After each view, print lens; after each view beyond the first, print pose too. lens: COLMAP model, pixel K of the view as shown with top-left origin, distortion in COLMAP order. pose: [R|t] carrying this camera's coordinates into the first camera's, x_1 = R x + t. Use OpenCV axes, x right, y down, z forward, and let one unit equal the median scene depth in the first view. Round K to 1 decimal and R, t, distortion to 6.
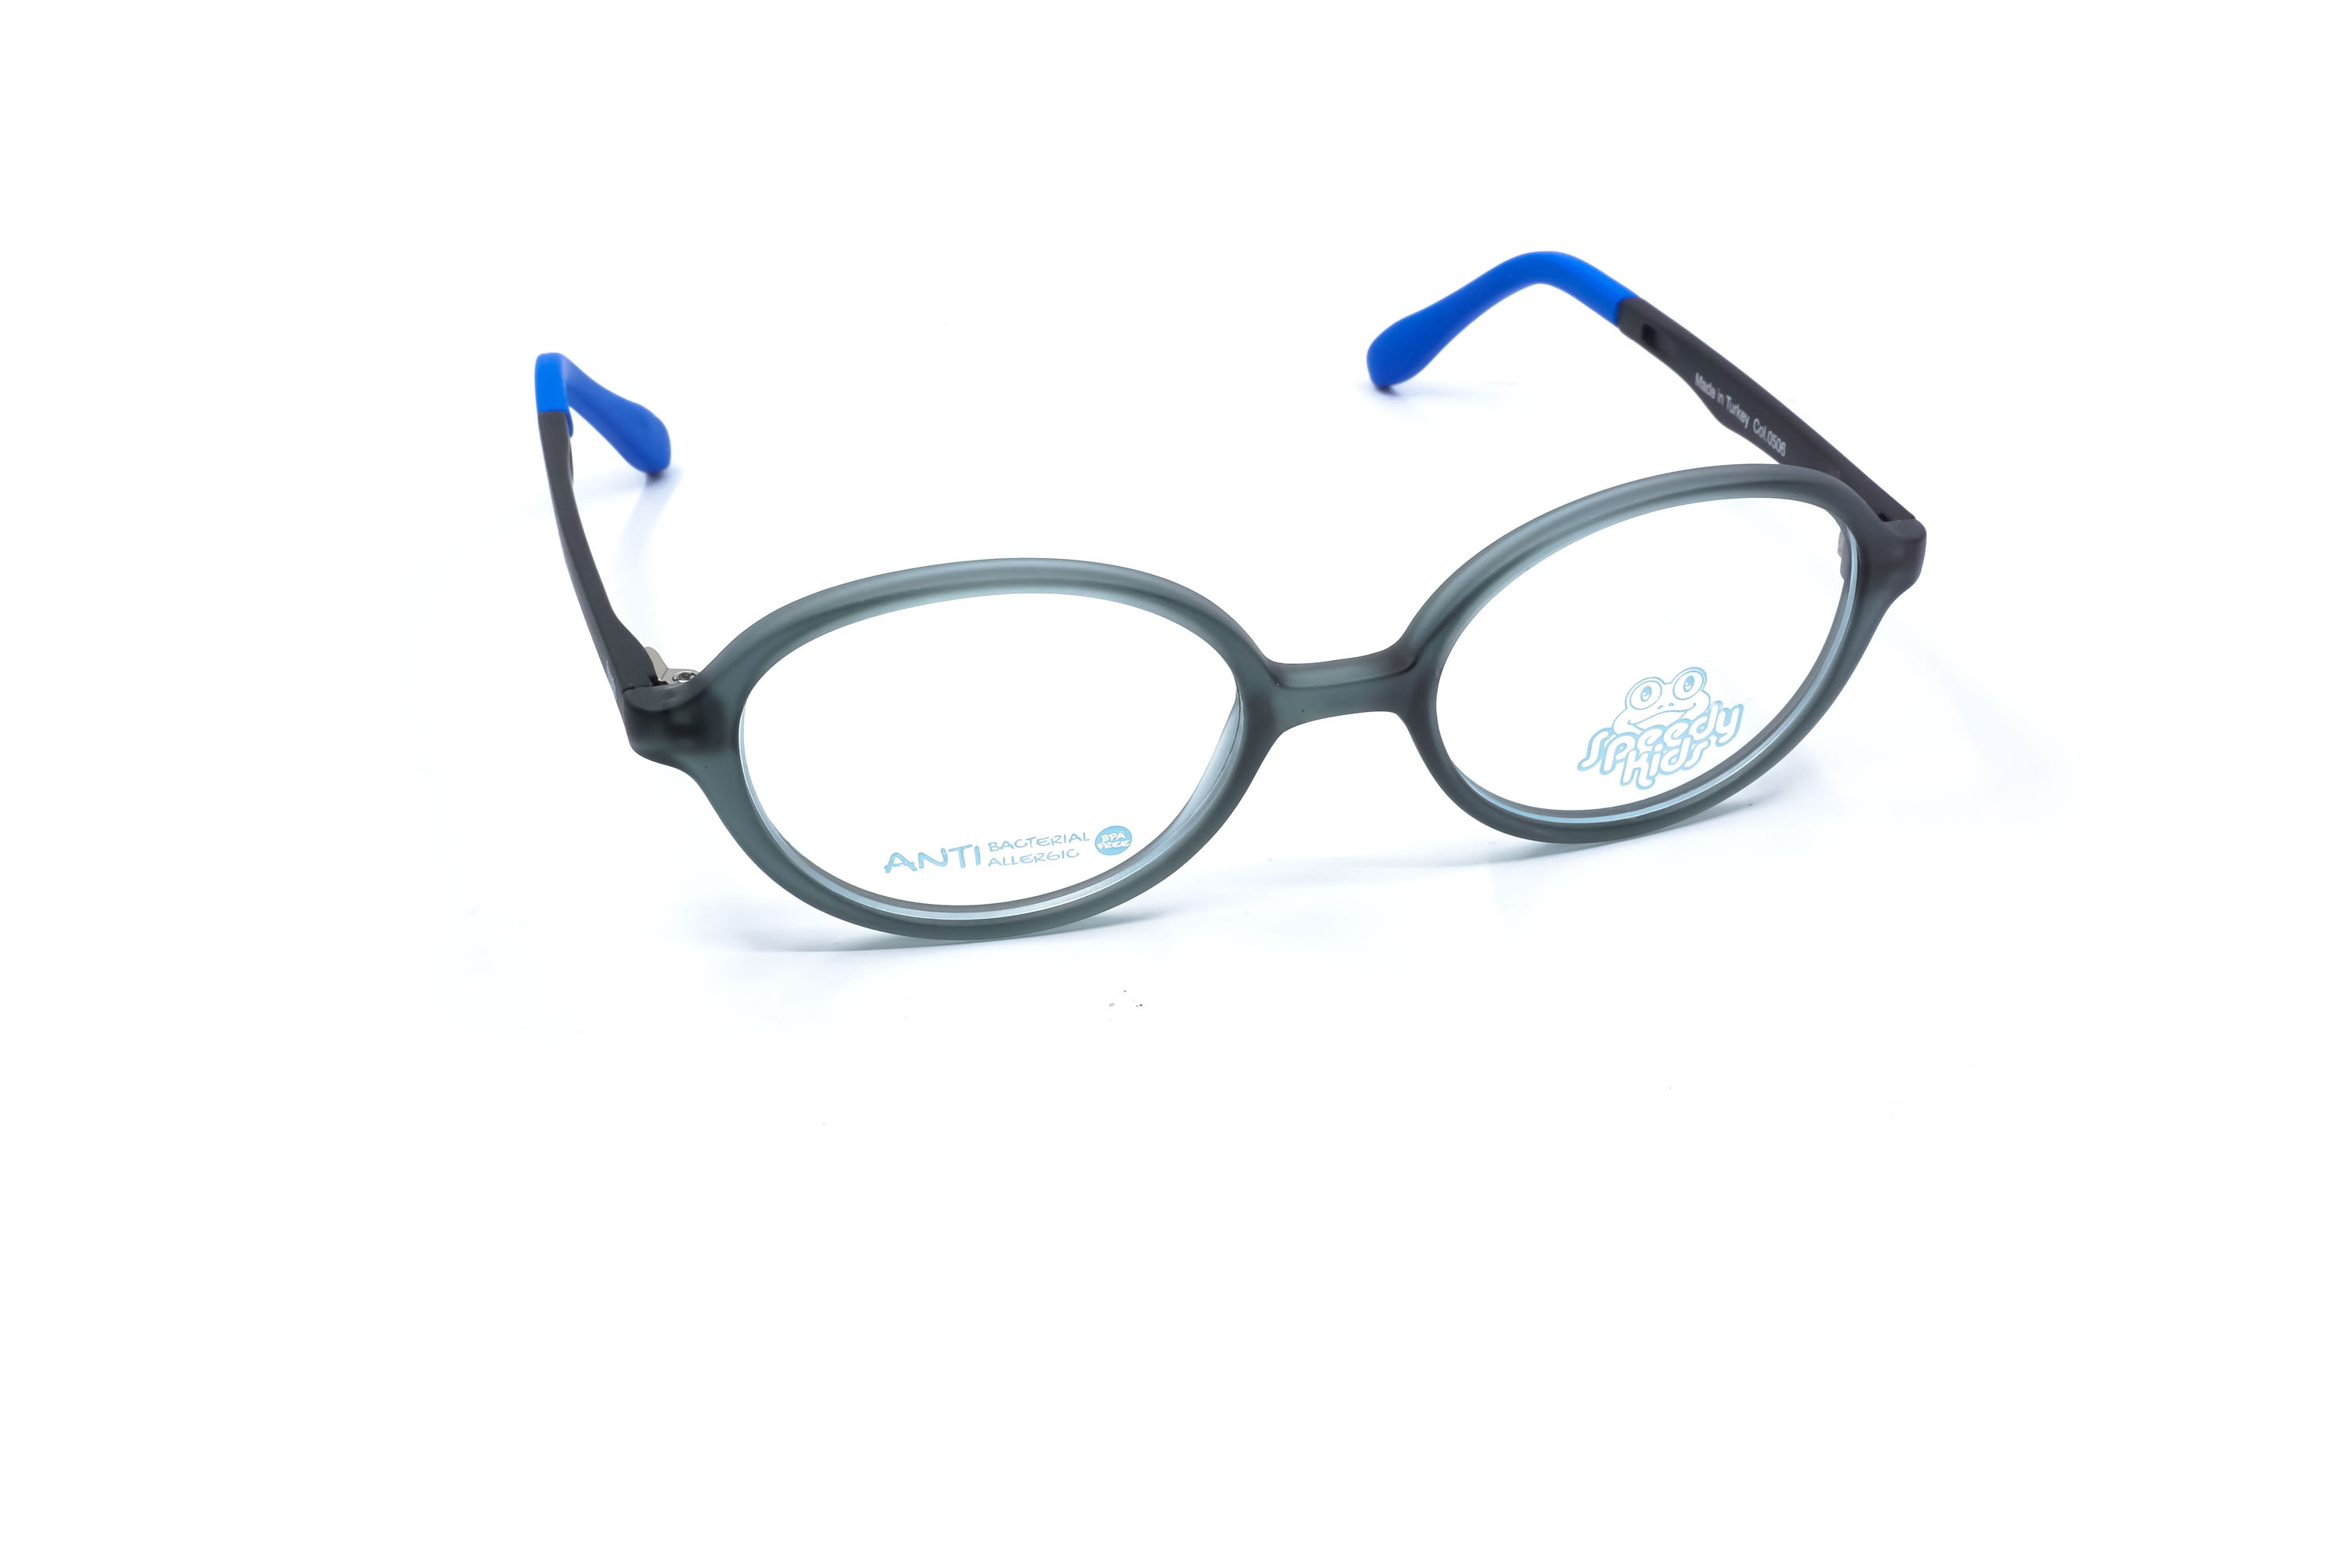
lens RADIAL K [[2430.3, 0, 1191.5], [0, 2430.3, 781.8], [0, 0, 1]] dist [-0.008939, 0.000000]
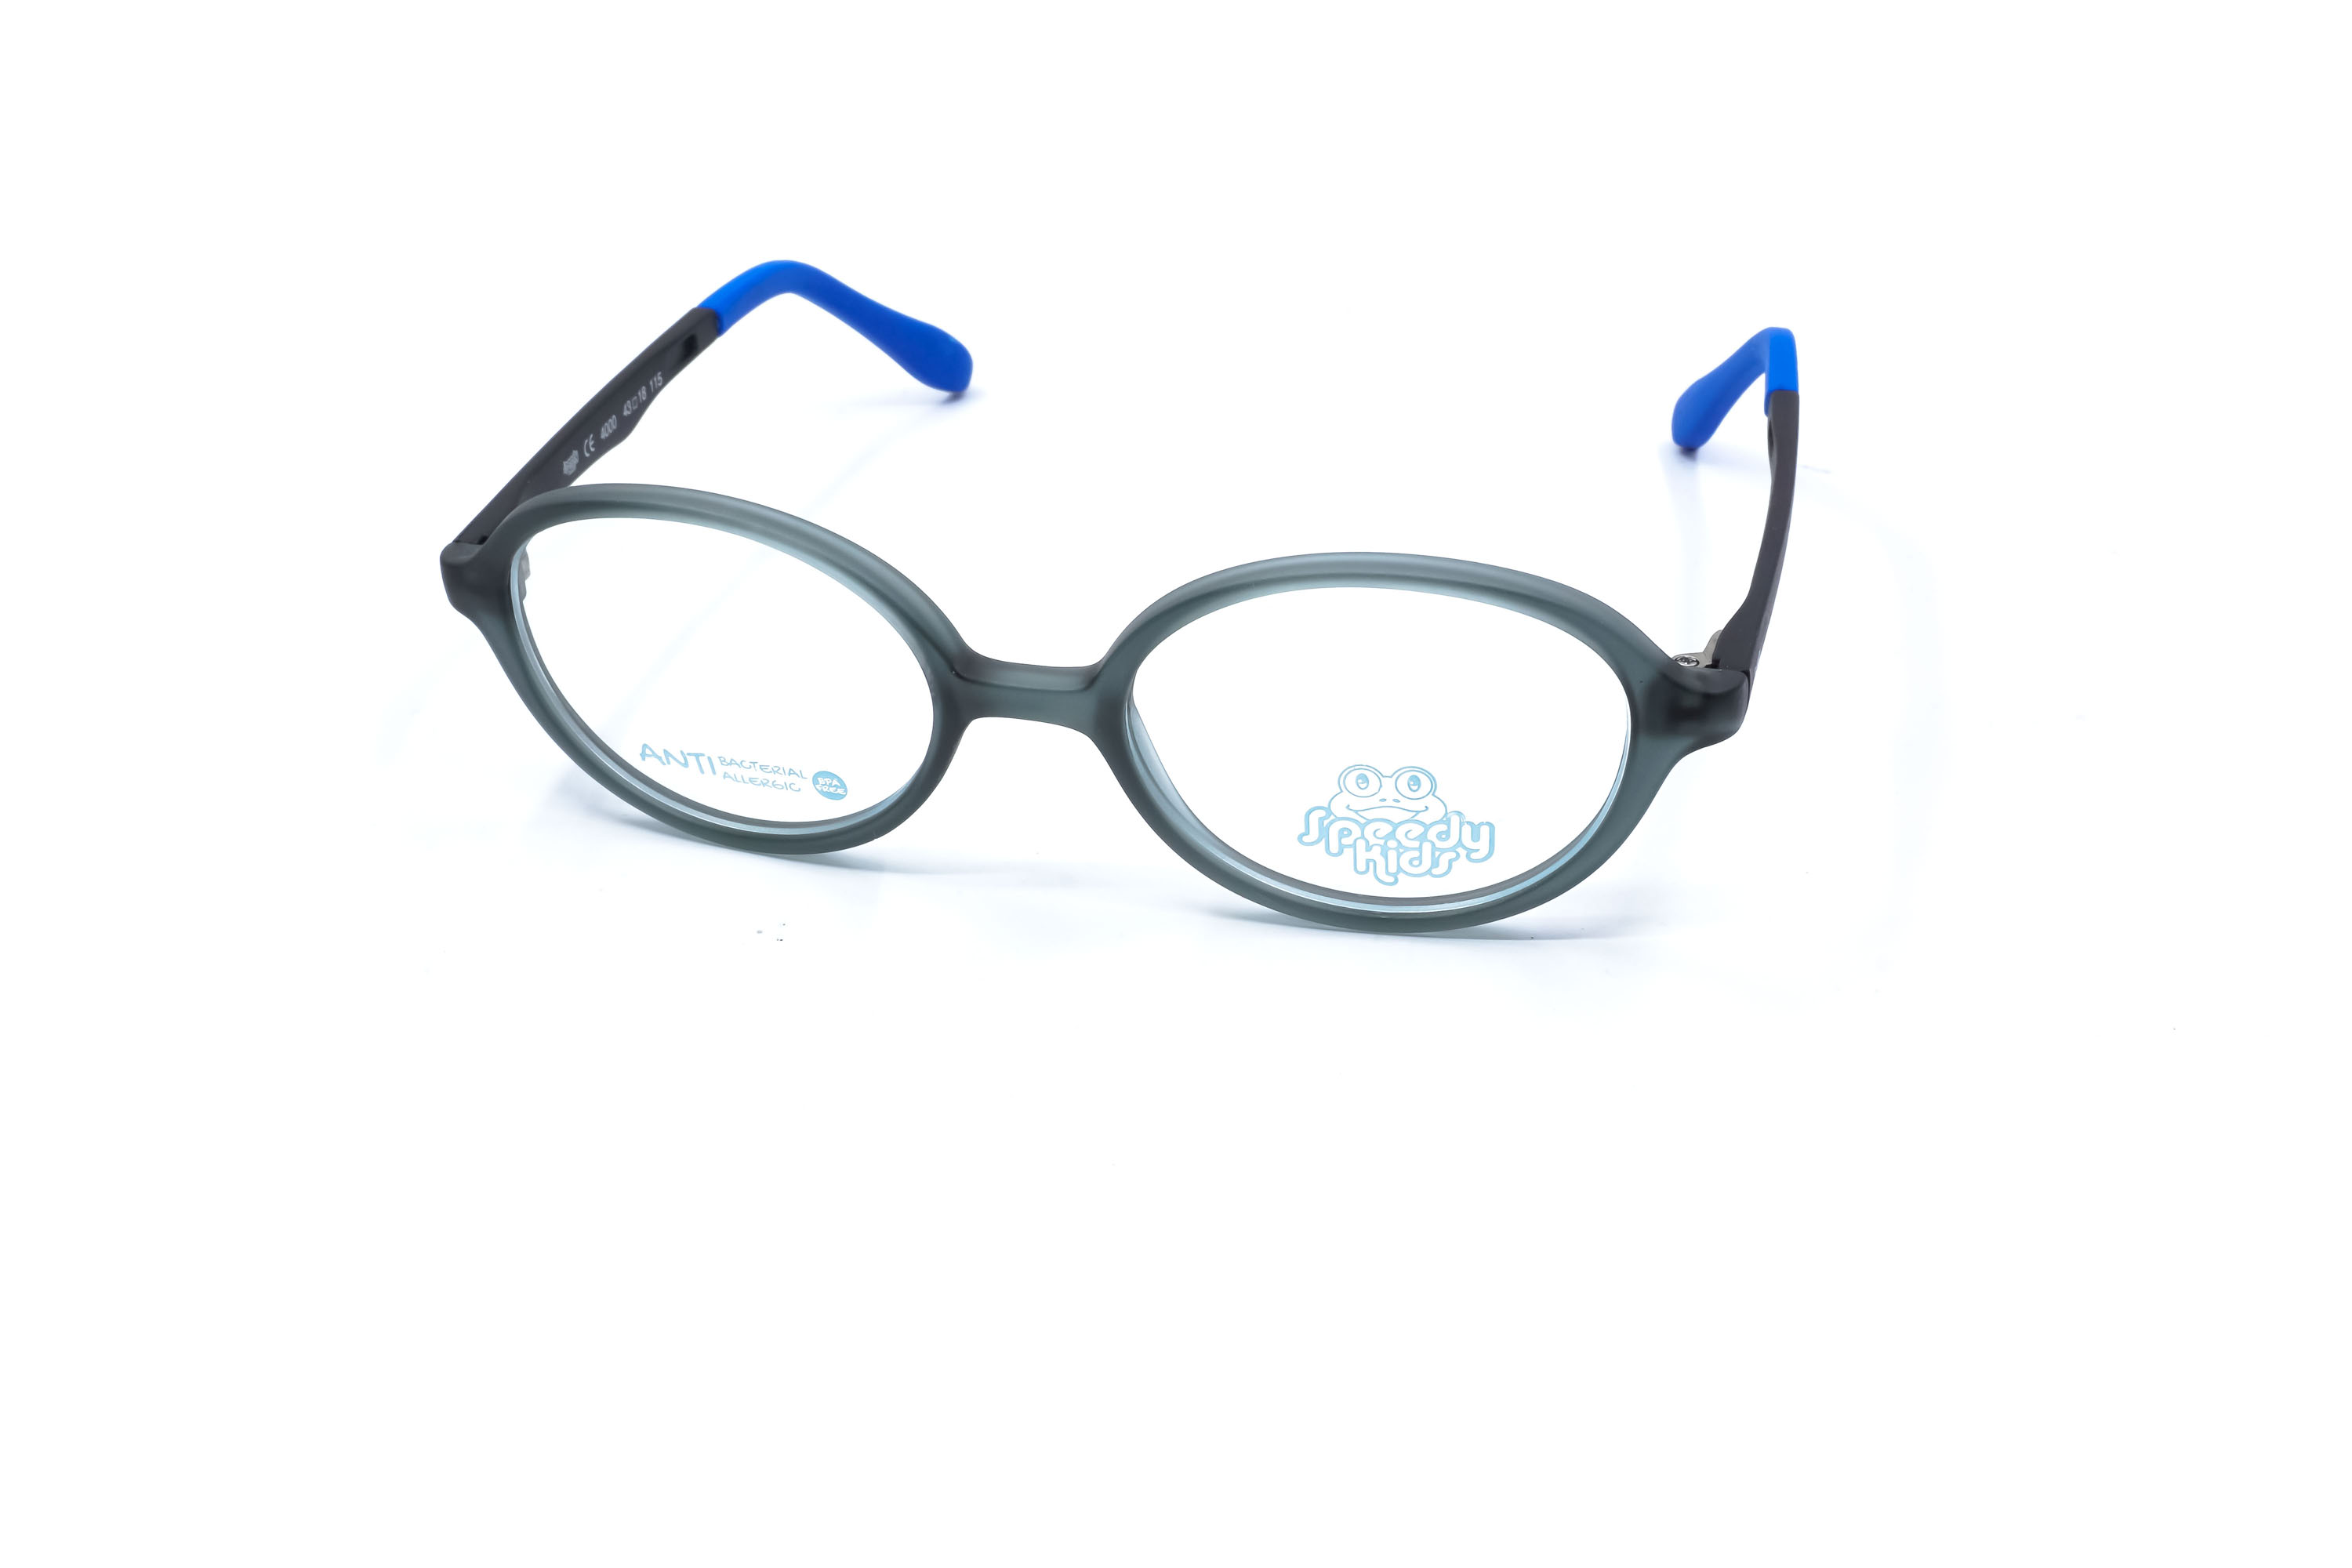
lens RADIAL K [[2430.3, 0, 1152.2], [0, 2430.3, 788.8], [0, 0, 1]] dist [-0.008939, 0.000000]
pose [[0.865860, 0.252352, -0.431978, 0.520644], [-0.245055, 0.966716, 0.073544, -0.082275], [0.436159, 0.042179, 0.898881, 0.116984]]
